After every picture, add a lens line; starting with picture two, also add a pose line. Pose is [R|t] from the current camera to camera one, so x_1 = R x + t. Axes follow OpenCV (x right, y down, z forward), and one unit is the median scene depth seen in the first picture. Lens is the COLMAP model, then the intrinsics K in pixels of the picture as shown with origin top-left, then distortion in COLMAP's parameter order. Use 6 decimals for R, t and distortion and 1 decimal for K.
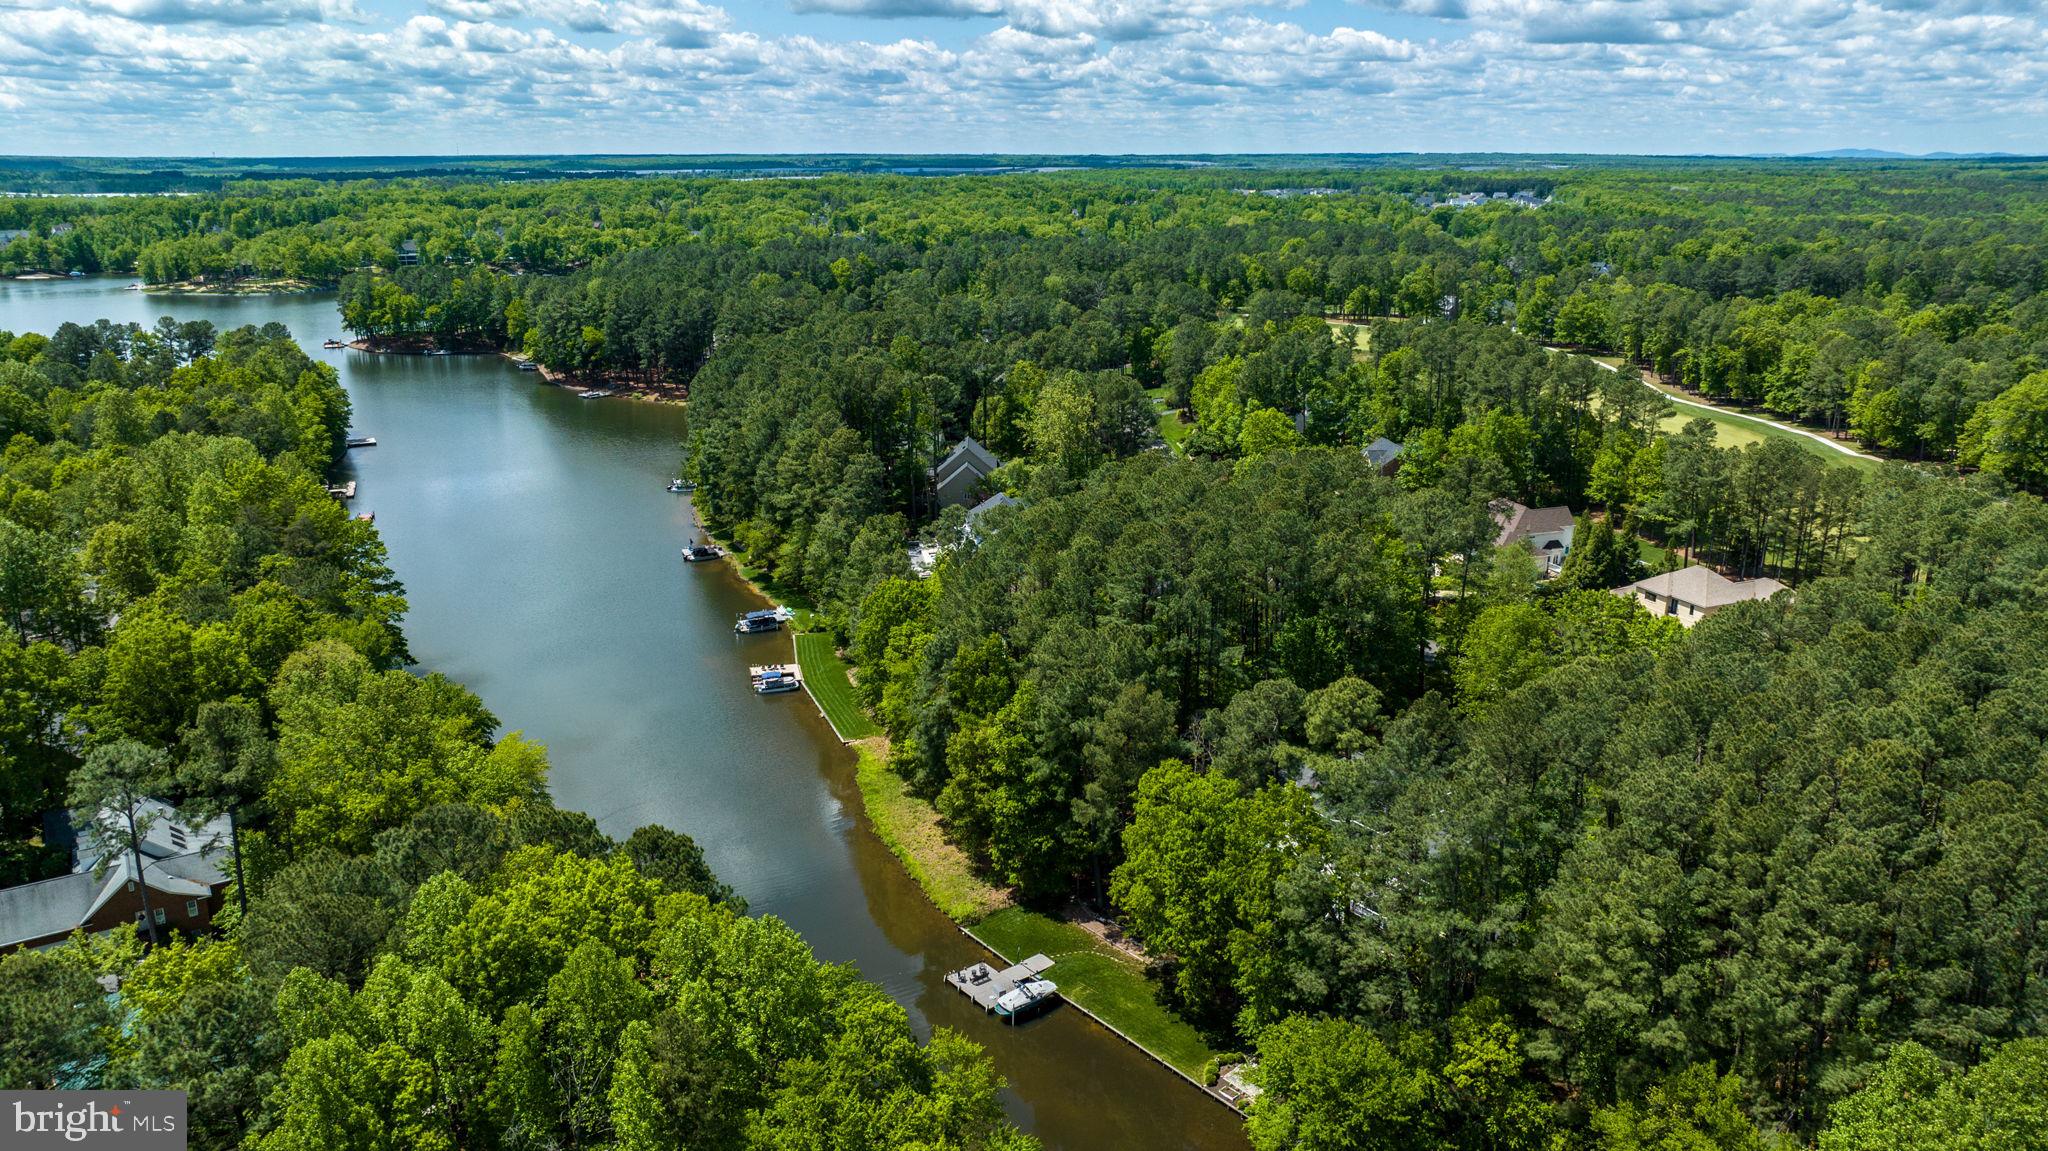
lens RADIAL K [[1466.1, 0, 1020.5], [0, 1466.1, 594.4], [0, 0, 1]] dist [-0.030846, 0.023104]
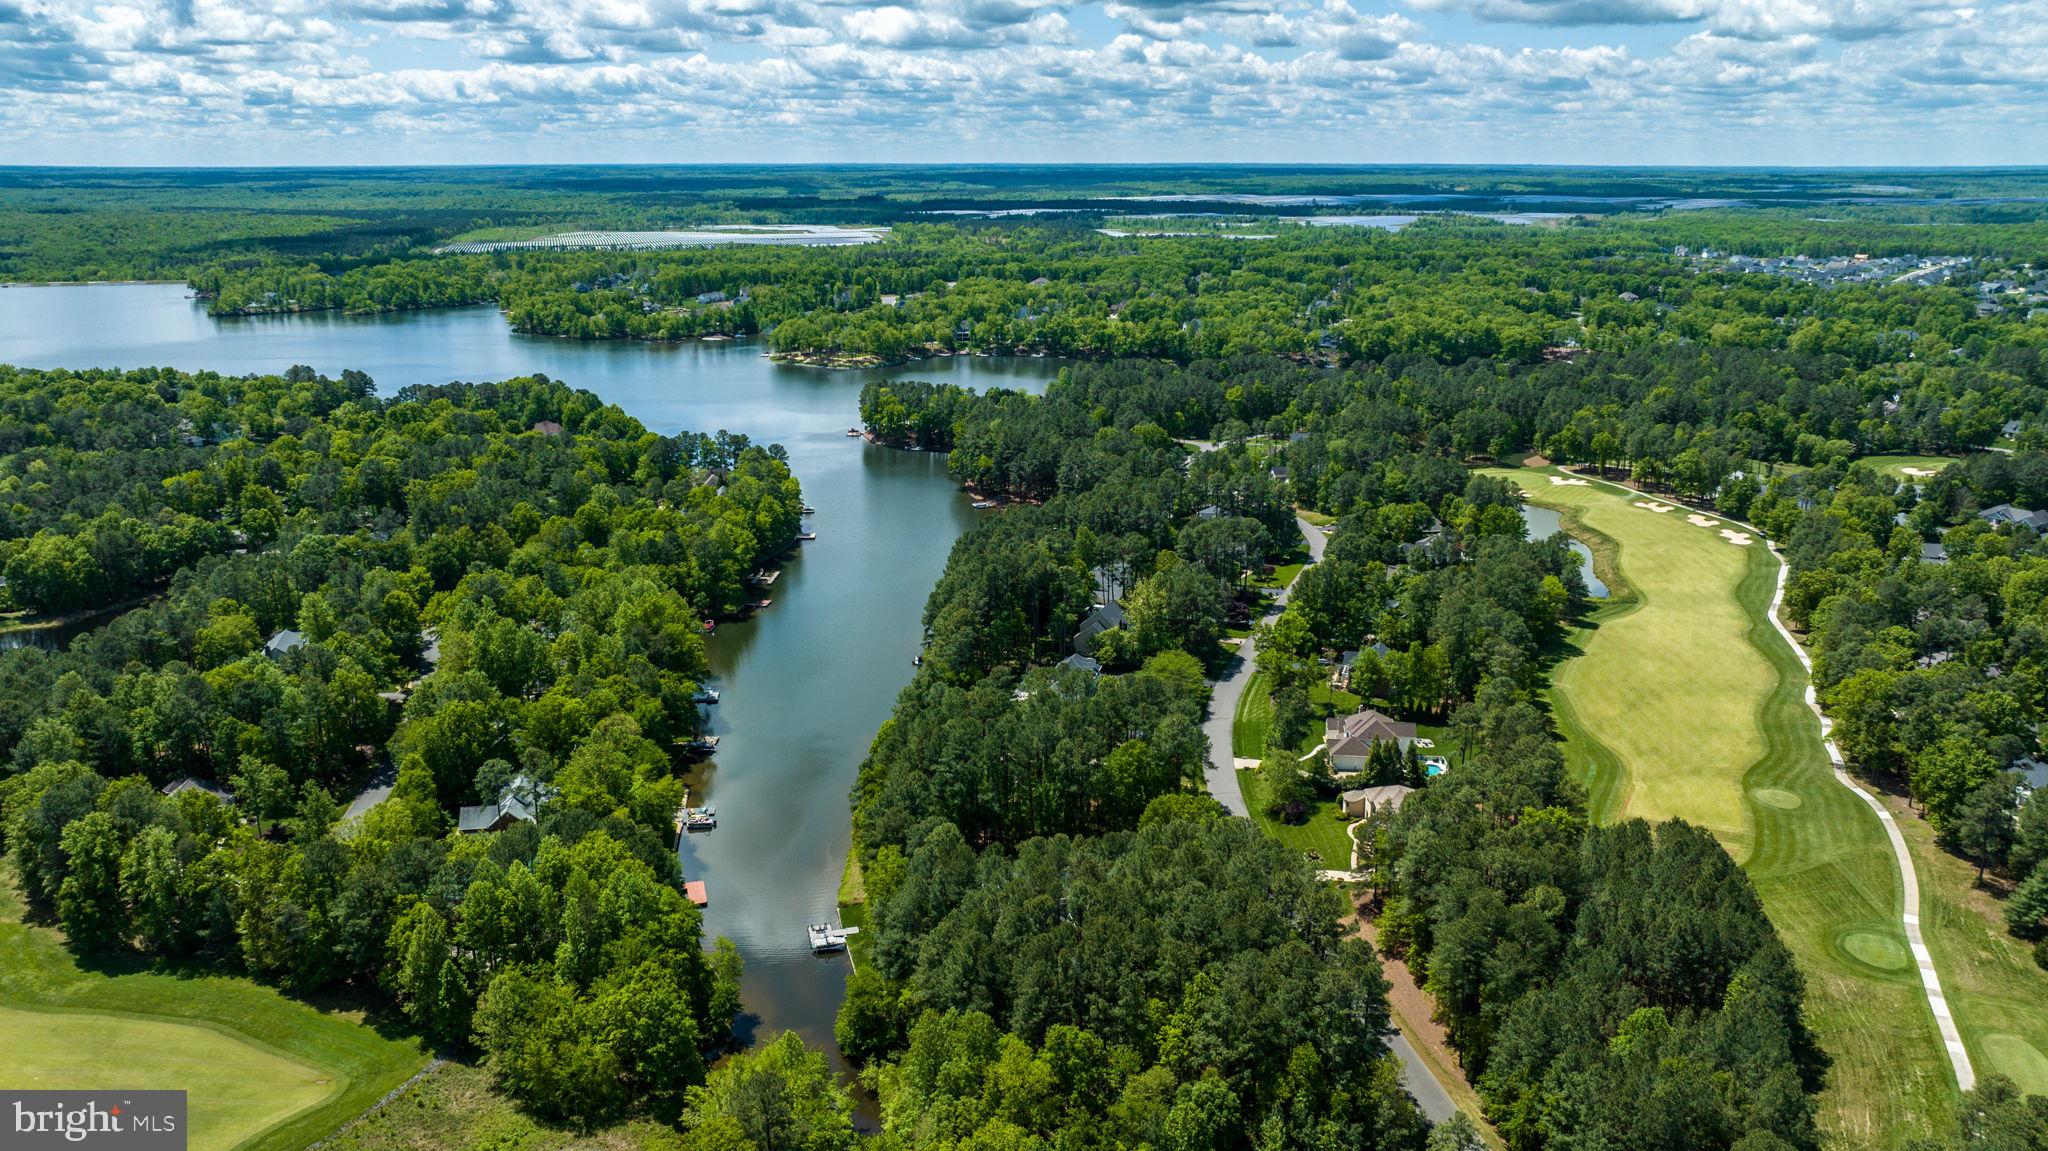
lens RADIAL K [[1466.1, 0, 1037.6], [0, 1466.1, 569.0], [0, 0, 1]] dist [-0.030846, 0.023104]
pose [[0.911535, 0.115709, -0.394608, 0.547239], [-0.122865, 0.992397, 0.007179, -0.164121], [0.392438, 0.041939, 0.918822, -0.445077]]
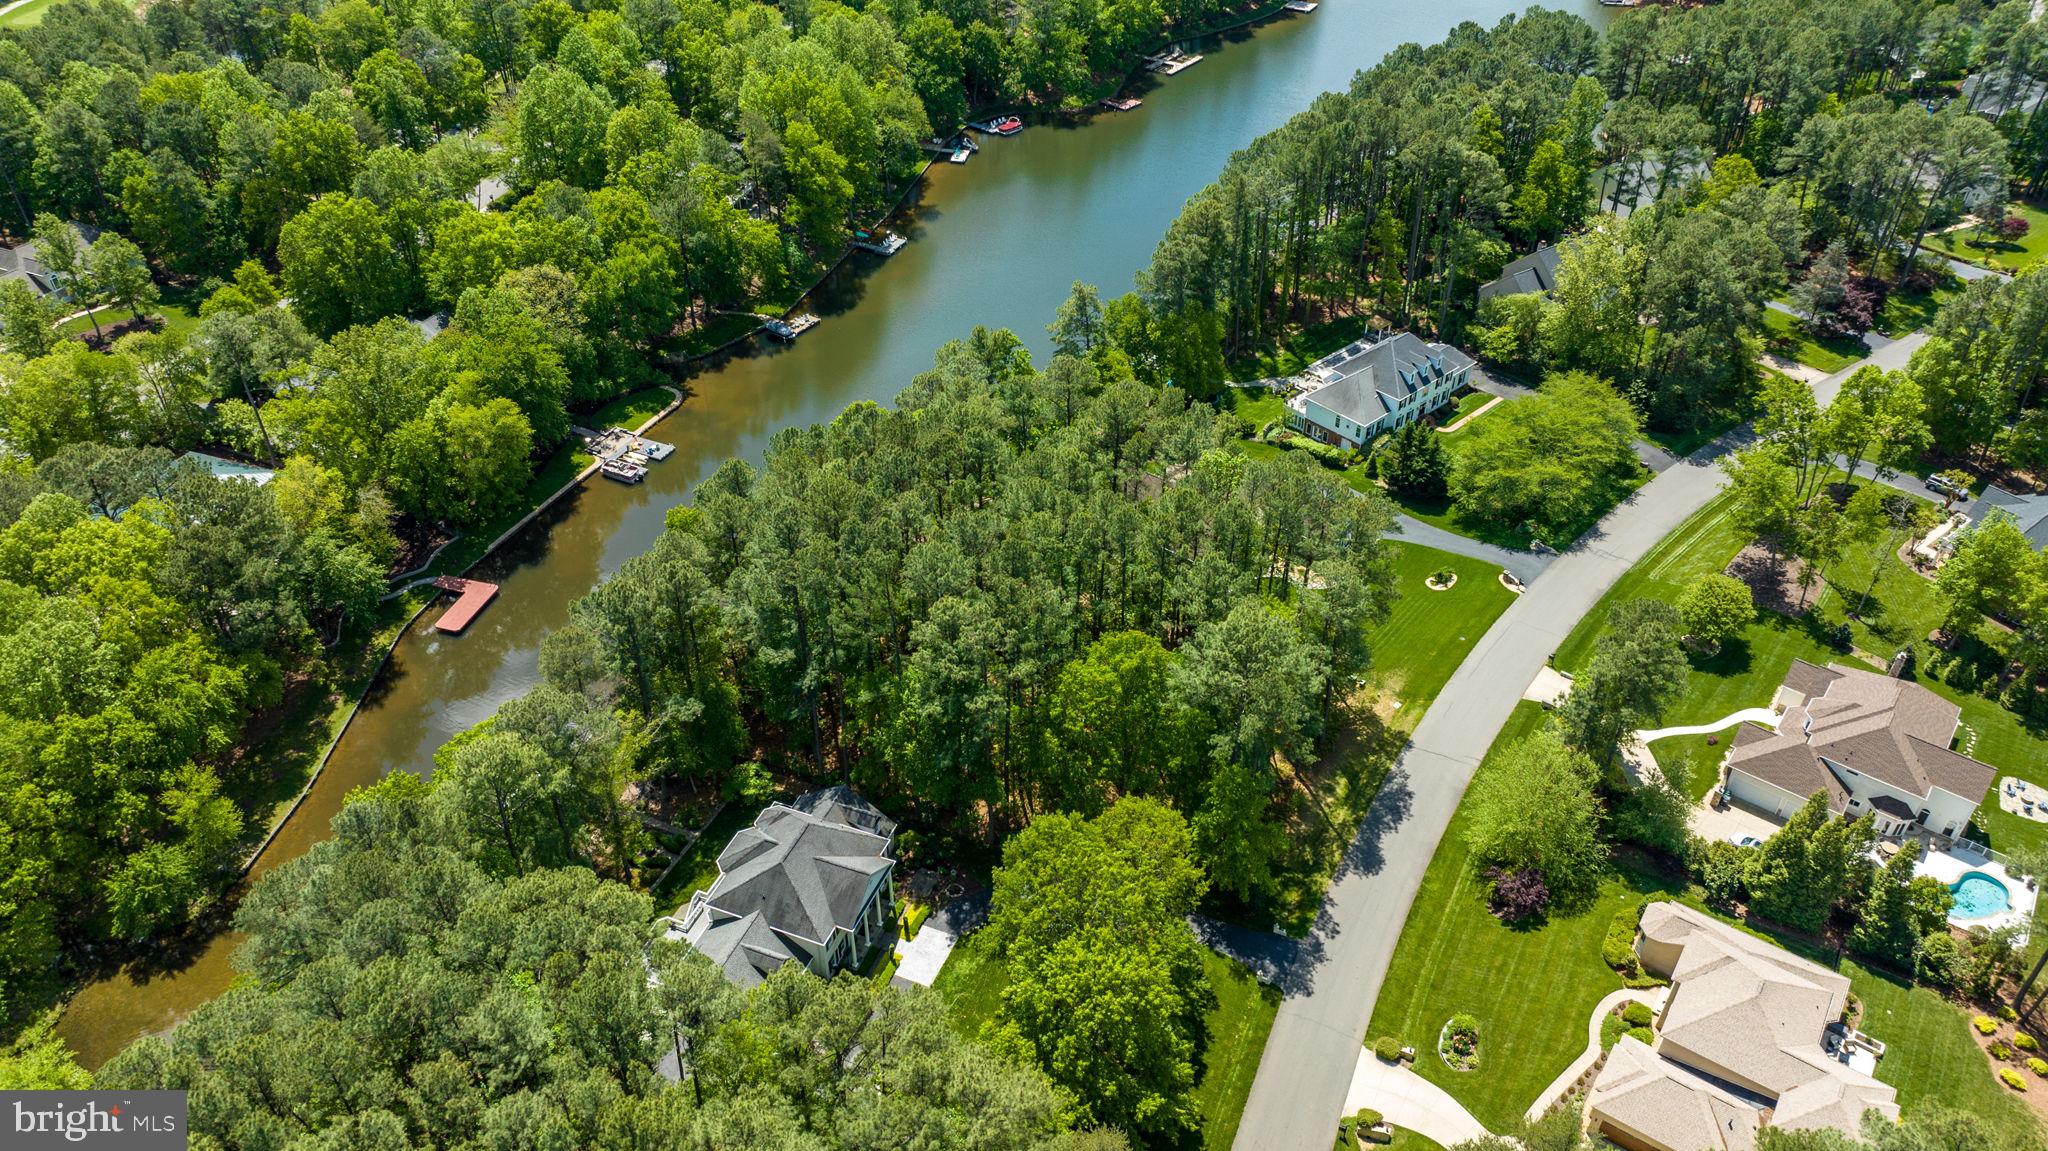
lens RADIAL K [[1466.1, 0, 1033.9], [0, 1466.1, 554.1], [0, 0, 1]] dist [-0.030846, 0.023104]
pose [[0.529801, 0.505891, -0.680723, 0.483295], [-0.245327, 0.859724, 0.447983, -0.272878], [0.811865, -0.070342, 0.579592, 0.352771]]
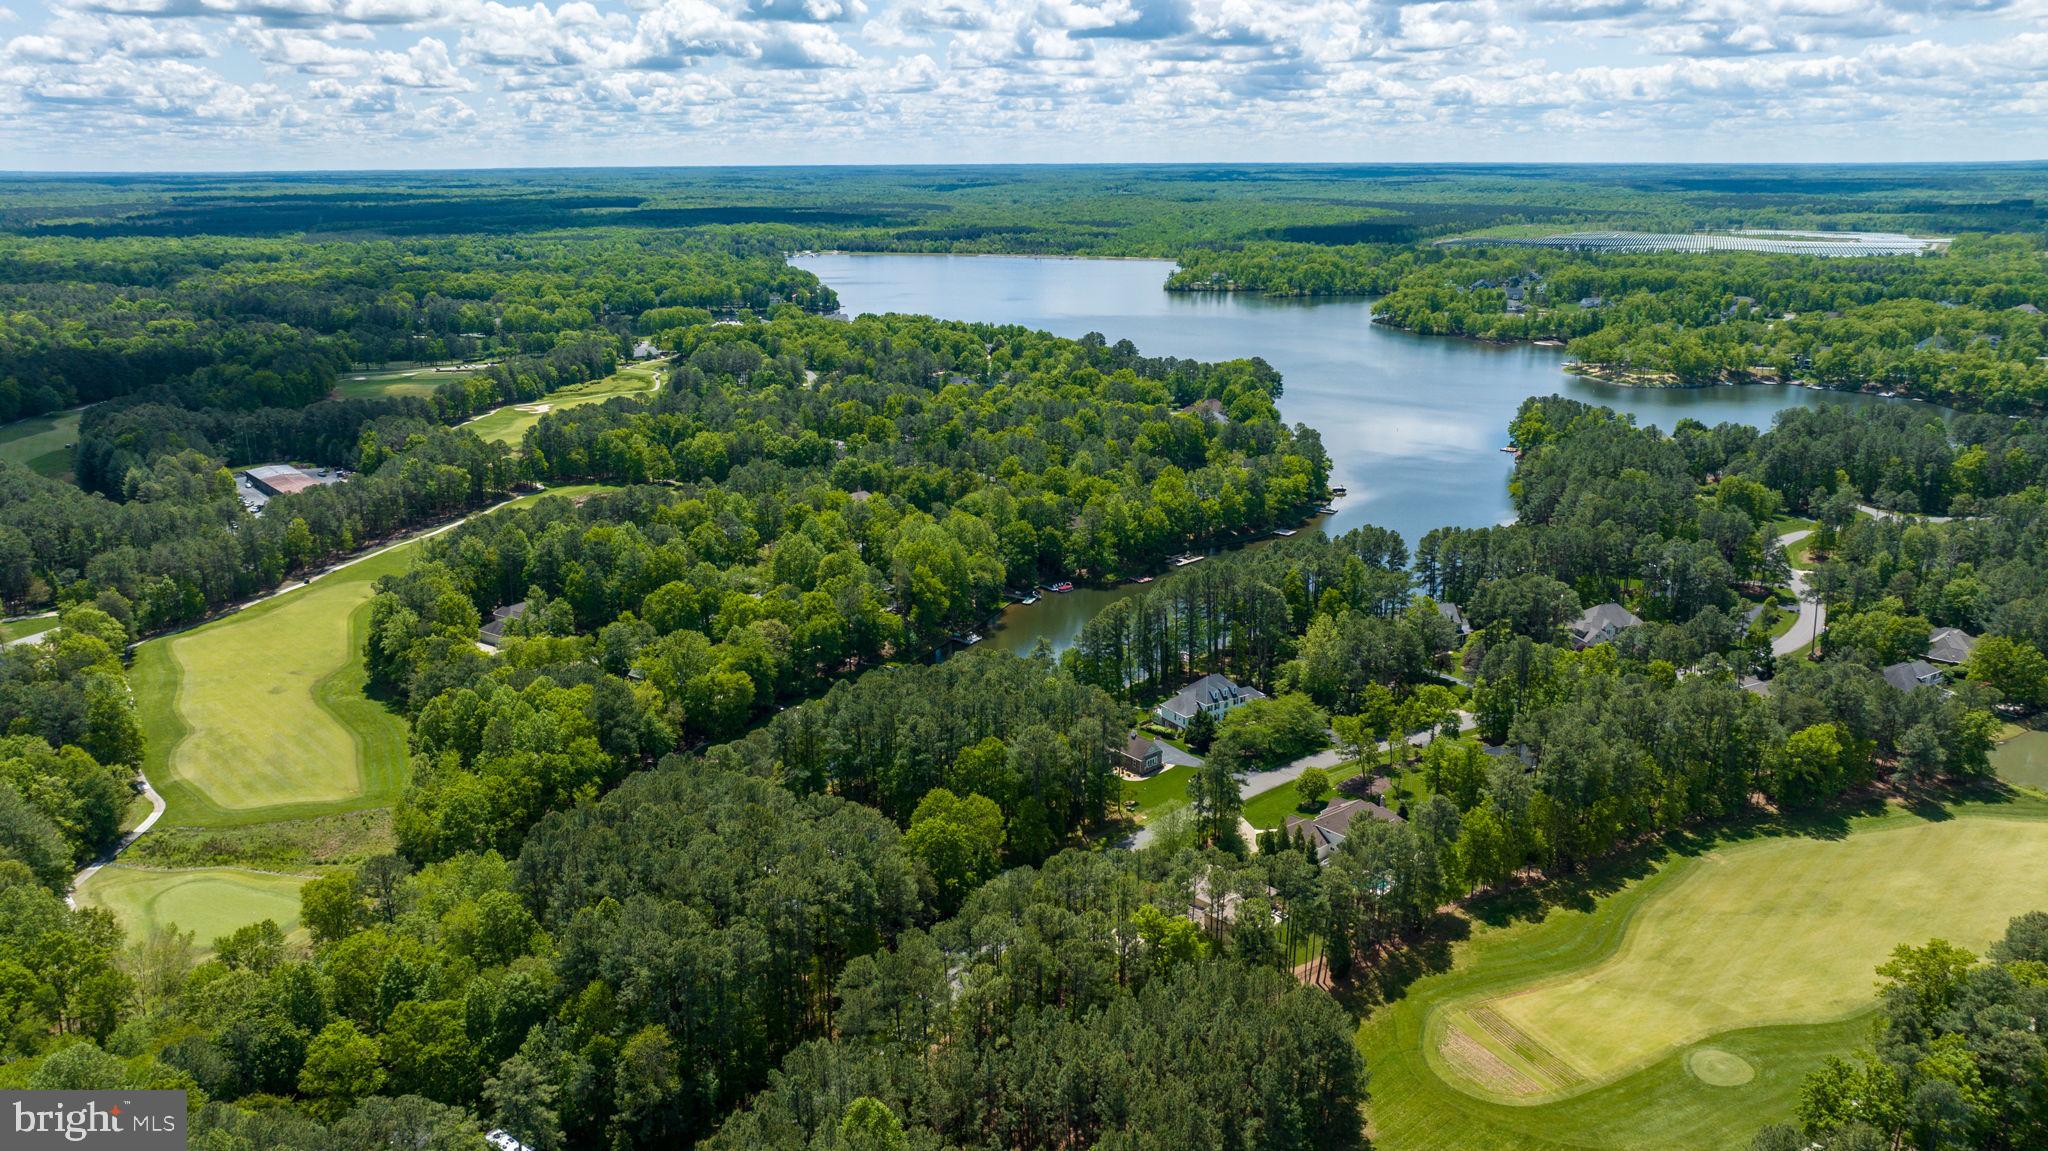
lens RADIAL K [[1466.1, 0, 1043.4], [0, 1466.1, 567.9], [0, 0, 1]] dist [-0.030846, 0.023104]
pose [[0.390623, 0.250597, -0.885785, 1.195942], [-0.263069, 0.952494, 0.153458, -0.350402], [0.882161, 0.173078, 0.437991, 0.170919]]
